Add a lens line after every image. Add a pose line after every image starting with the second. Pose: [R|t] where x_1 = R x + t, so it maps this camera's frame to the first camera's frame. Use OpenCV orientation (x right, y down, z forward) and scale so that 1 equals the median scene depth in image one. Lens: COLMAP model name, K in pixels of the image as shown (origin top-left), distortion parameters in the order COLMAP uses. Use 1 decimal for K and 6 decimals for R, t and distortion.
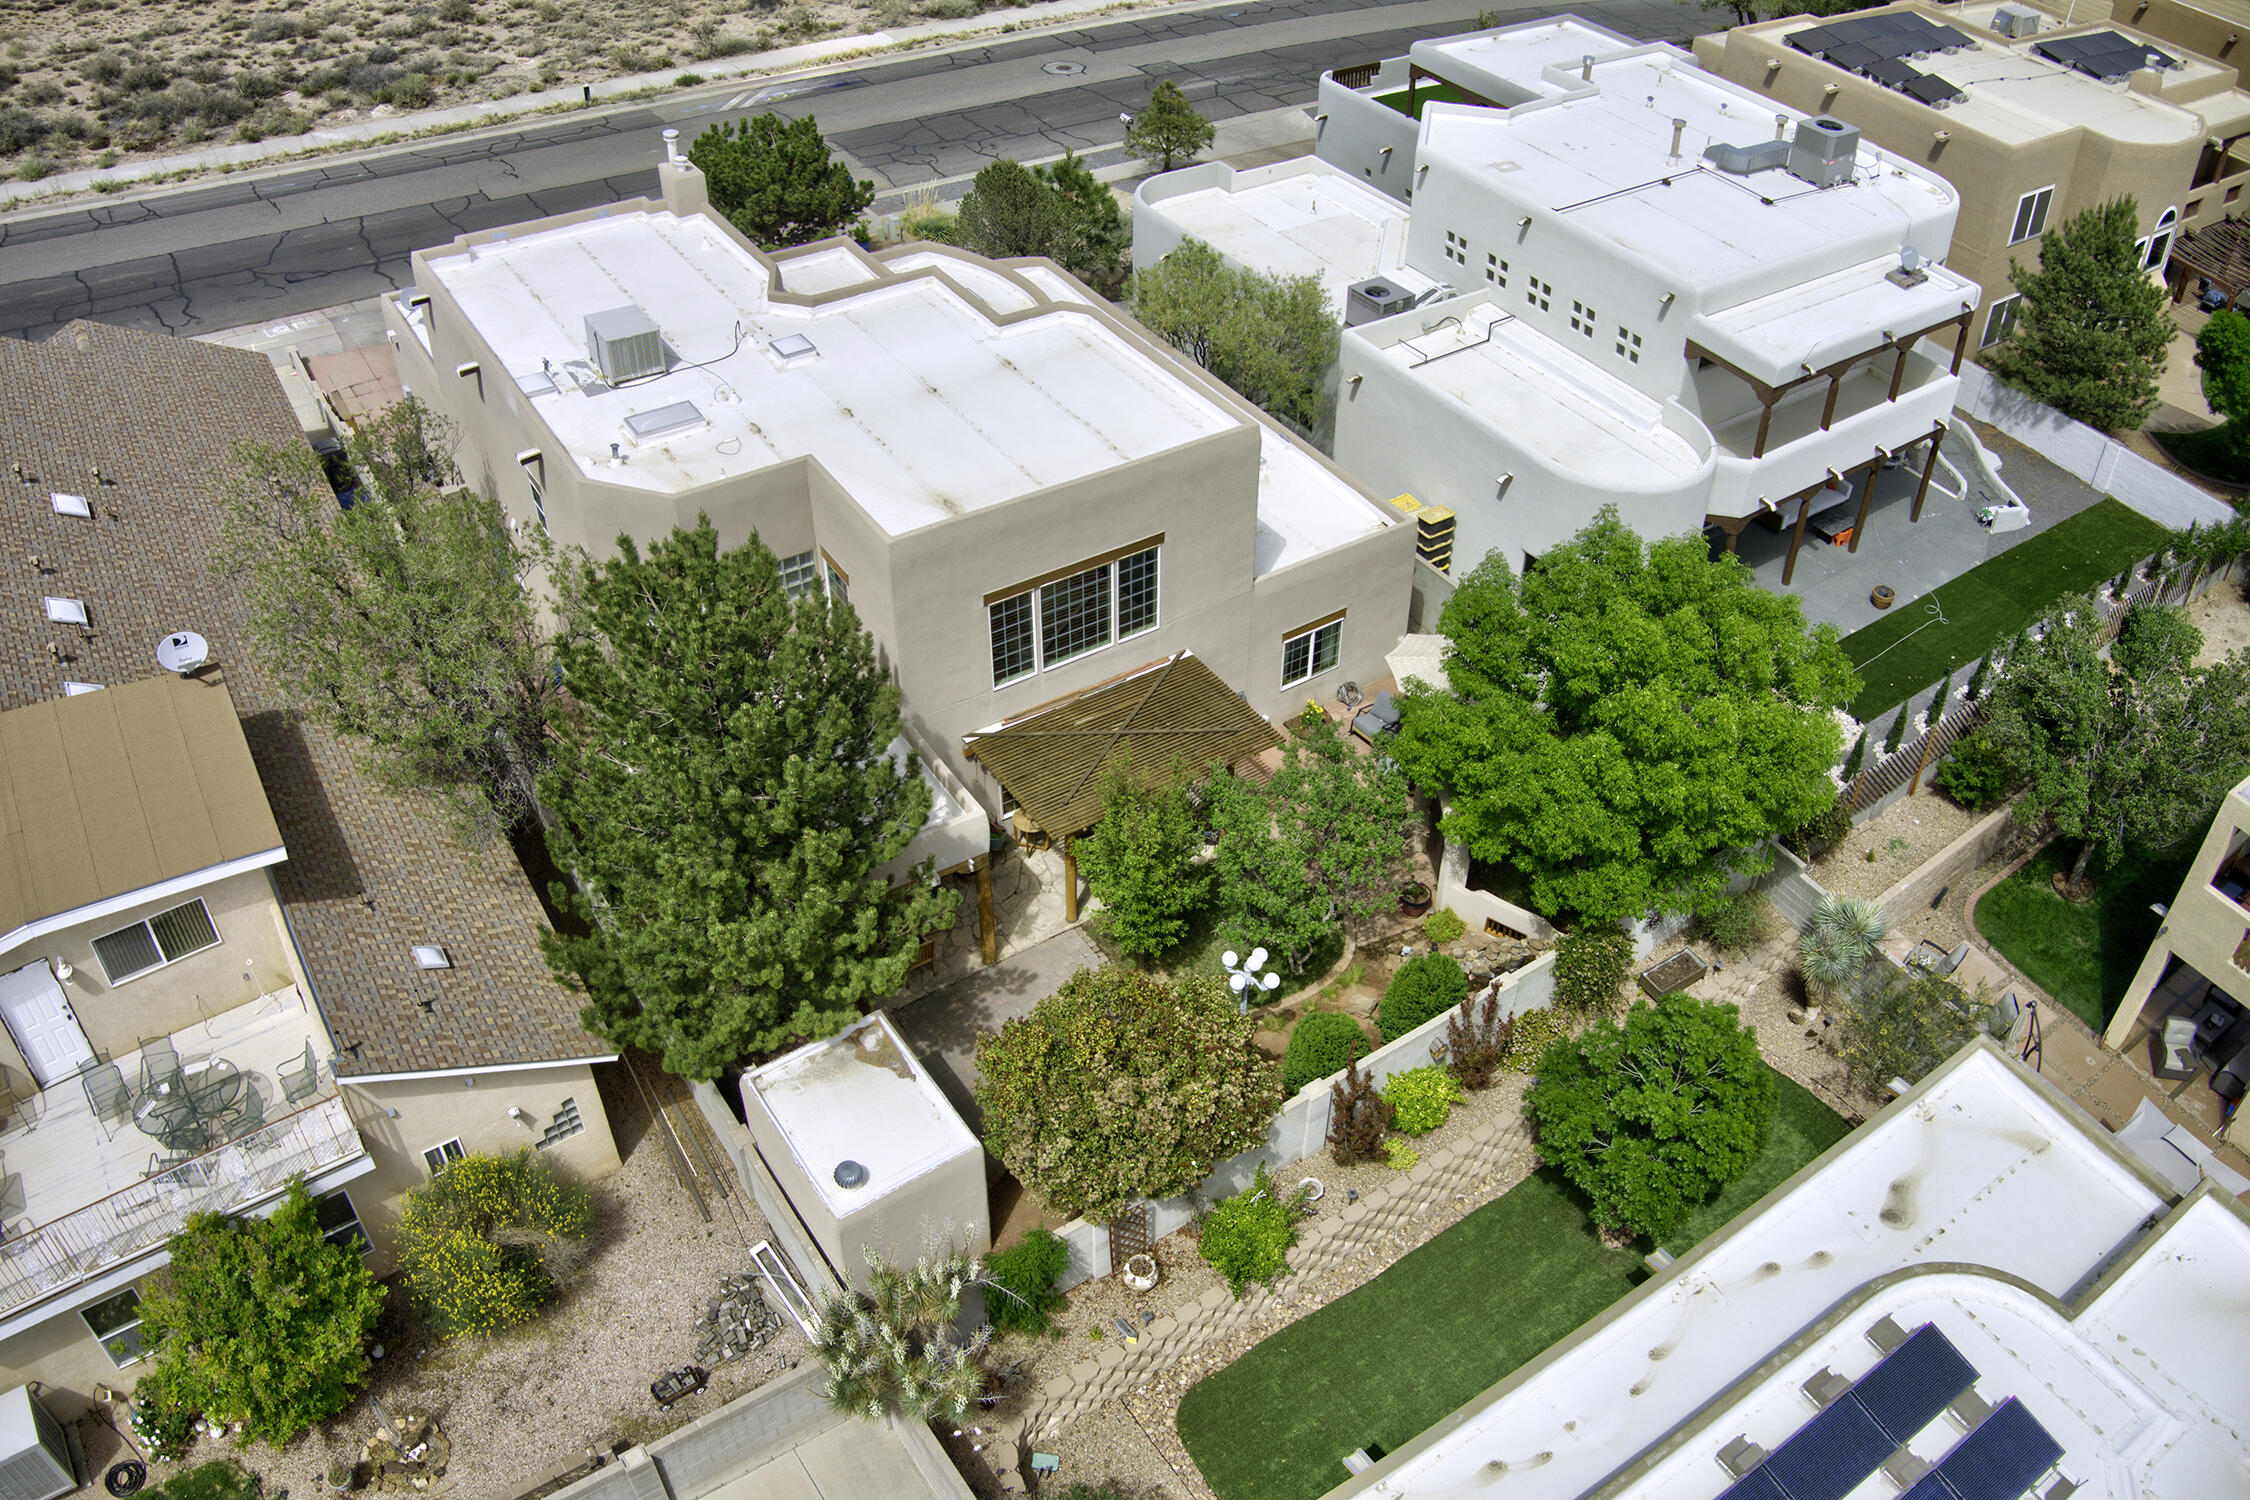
lens RADIAL K [[1869.9, 0, 1125.0], [0, 1869.9, 750.0], [0, 0, 1]] dist [-0.097620, -0.004147]
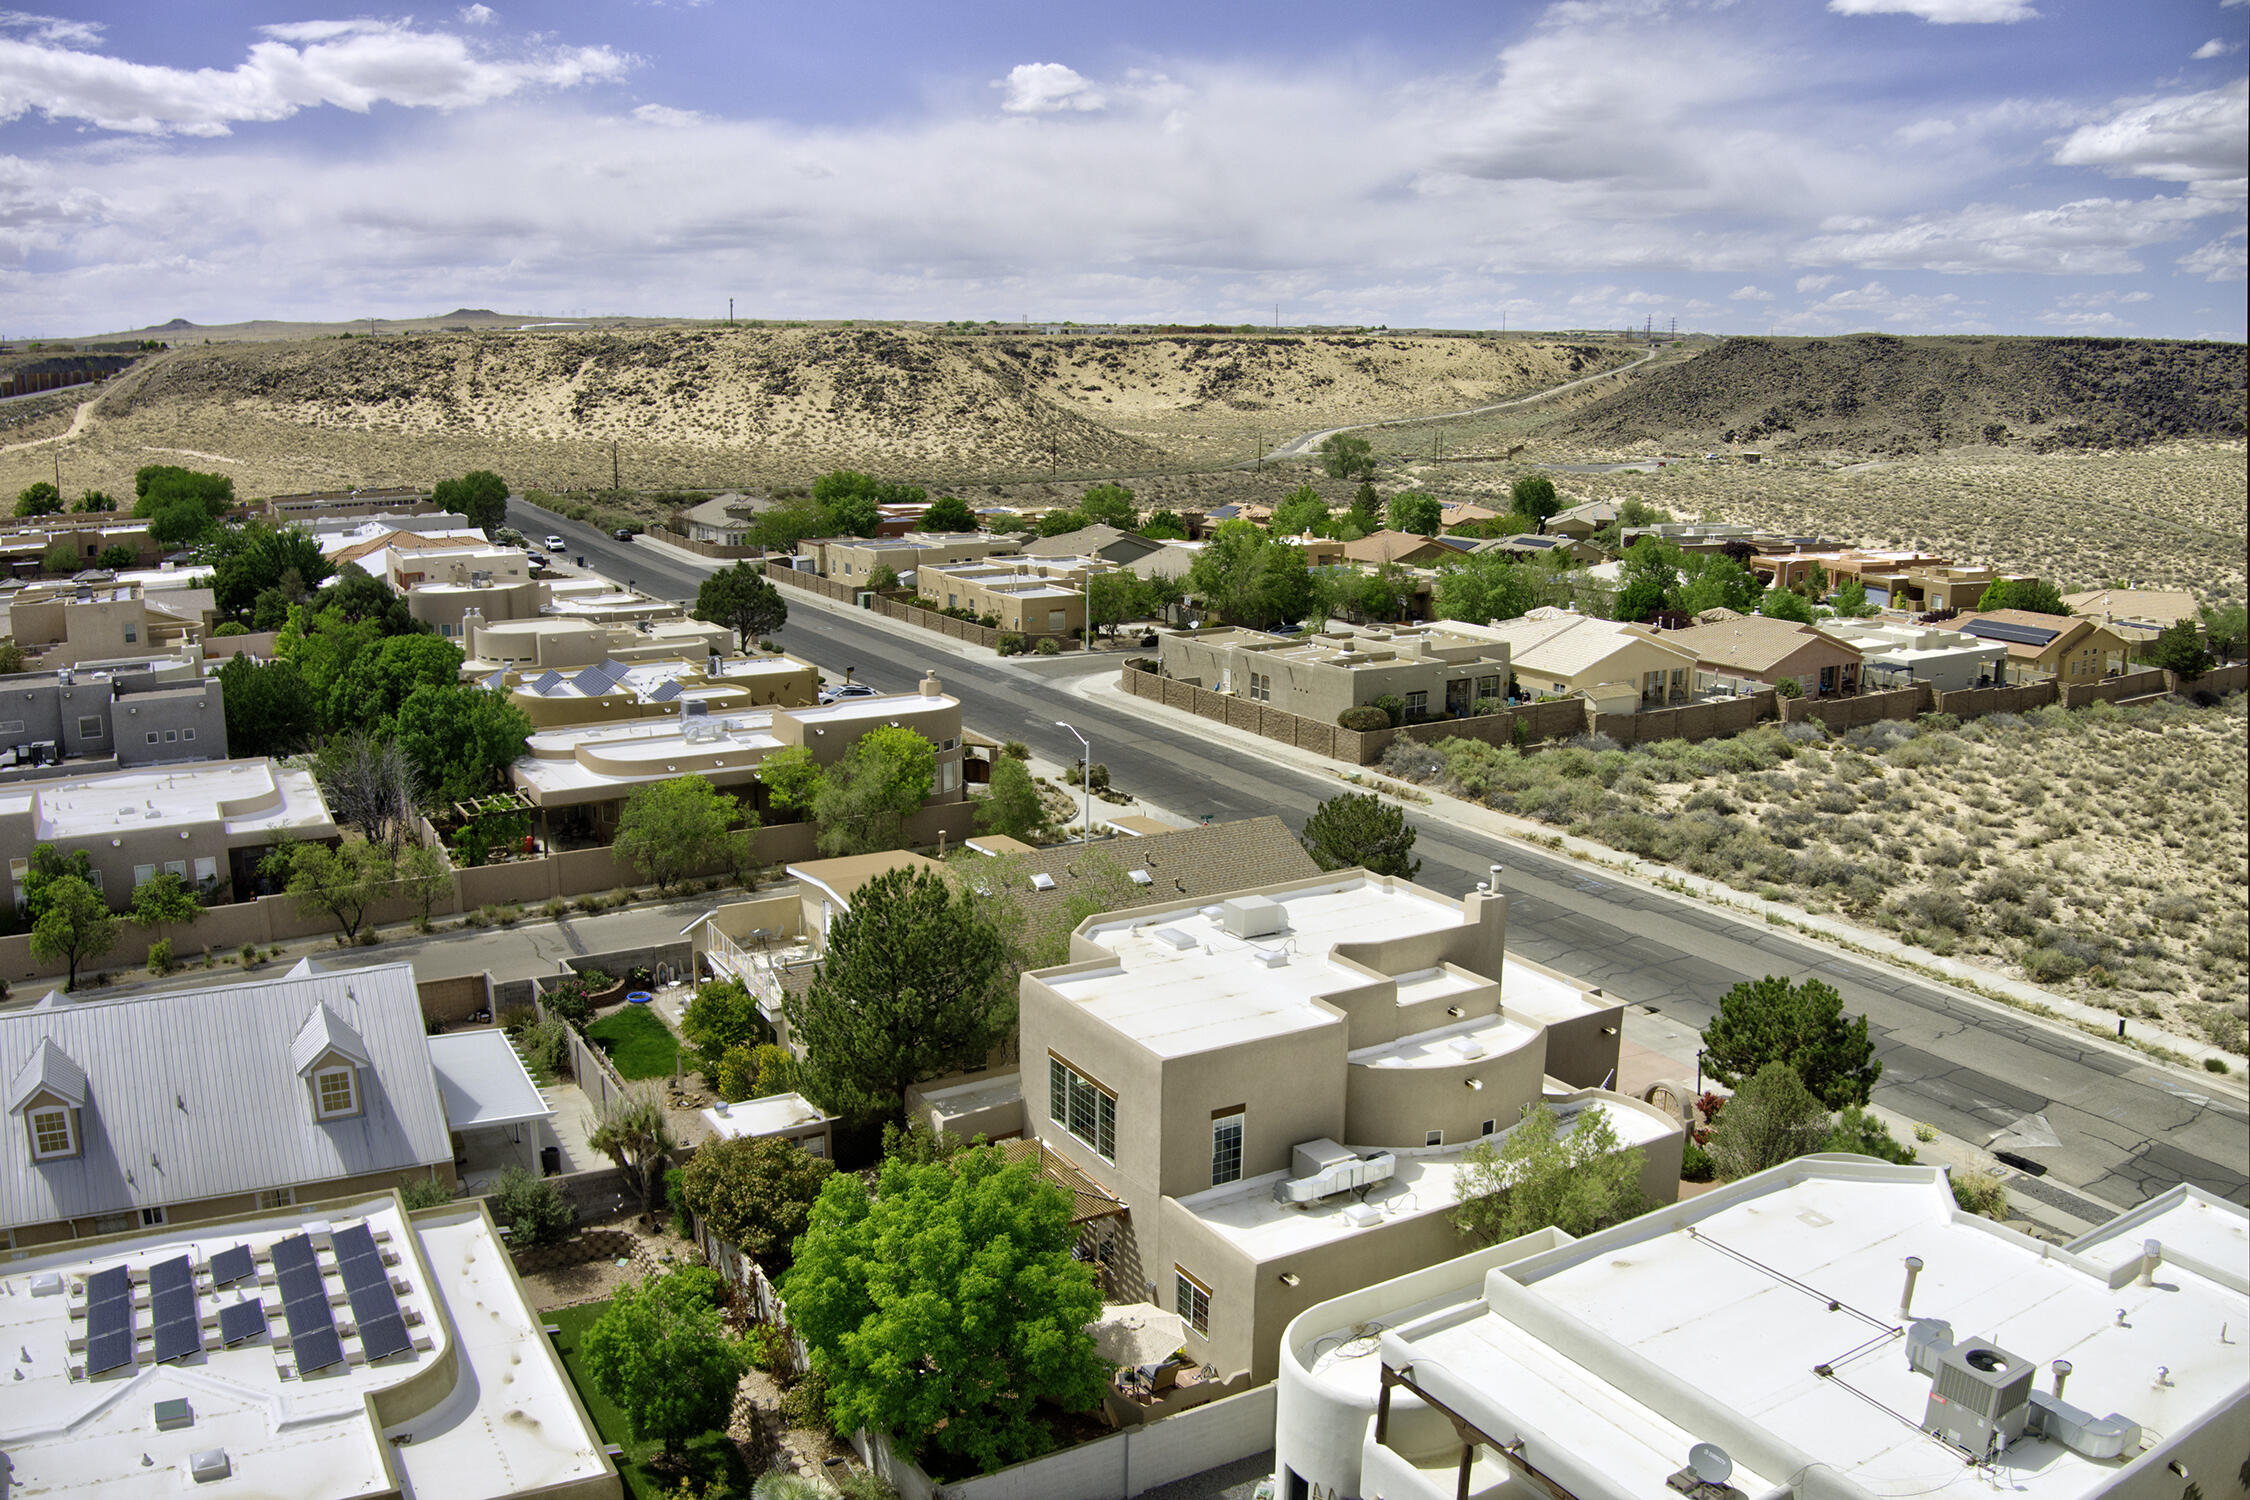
lens RADIAL K [[1869.9, 0, 1125.0], [0, 1869.9, 750.0], [0, 0, 1]] dist [-0.097620, -0.004147]
pose [[-0.095642, 0.165964, -0.981483, 1.475465], [-0.624924, 0.757467, 0.188980, -0.633187], [0.774805, 0.631427, 0.031269, 0.851372]]
